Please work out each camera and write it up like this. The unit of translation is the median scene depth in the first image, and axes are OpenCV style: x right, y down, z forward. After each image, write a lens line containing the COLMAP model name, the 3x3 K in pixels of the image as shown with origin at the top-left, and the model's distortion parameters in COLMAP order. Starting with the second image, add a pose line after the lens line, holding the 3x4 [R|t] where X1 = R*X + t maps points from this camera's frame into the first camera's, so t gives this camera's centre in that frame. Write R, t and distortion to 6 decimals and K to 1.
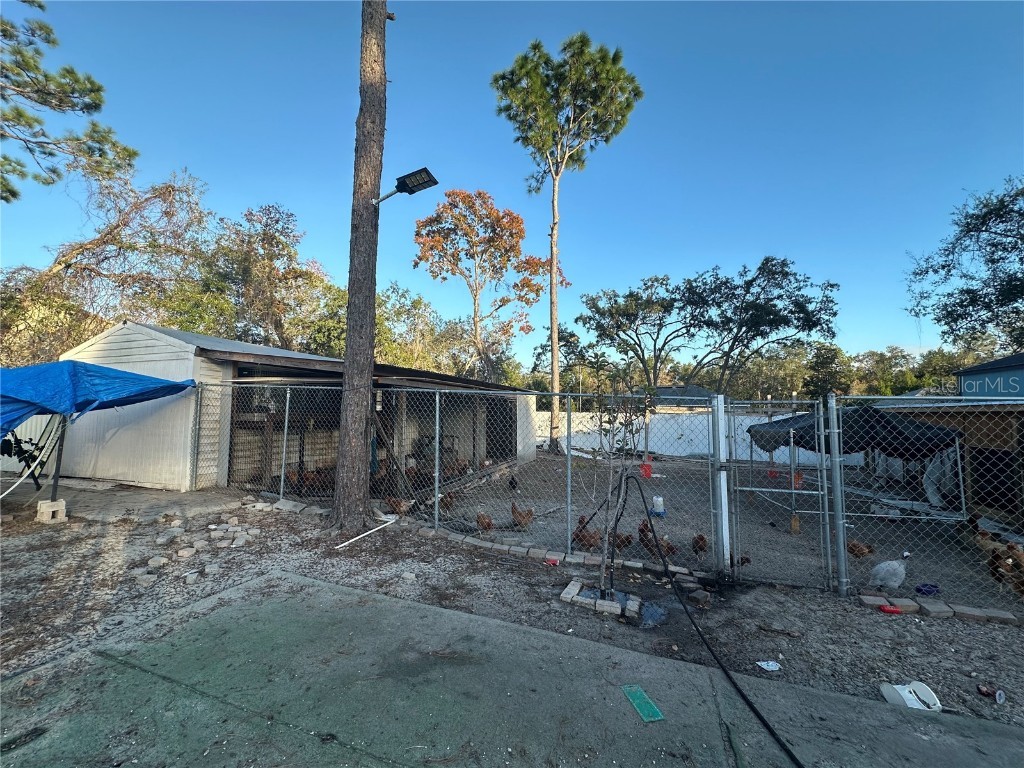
lens RADIAL K [[408.8, 0, 511.3], [0, 408.8, 381.6], [0, 0, 1]] dist [-0.000464, -0.000159]
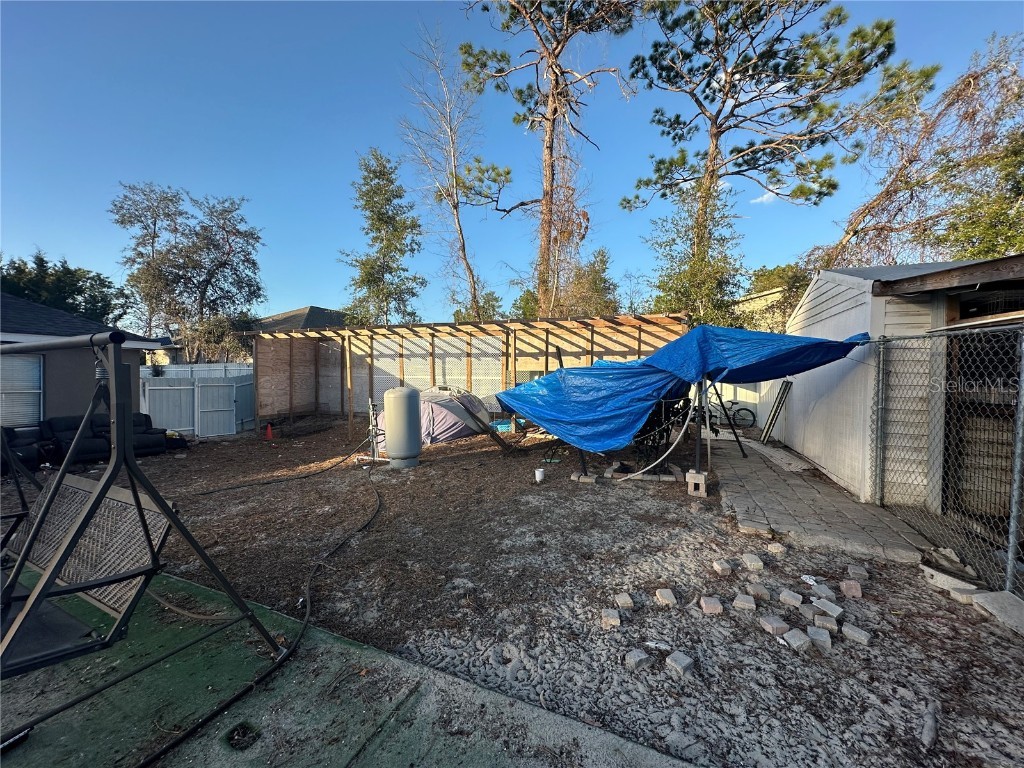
lens RADIAL K [[408.8, 0, 511.3], [0, 408.8, 381.6], [0, 0, 1]] dist [-0.000464, -0.000159]
pose [[-0.069950, 0.011457, -0.997485, -0.089568], [0.064154, 0.997916, 0.006963, 0.029704], [0.995485, -0.063505, -0.070539, 0.461233]]
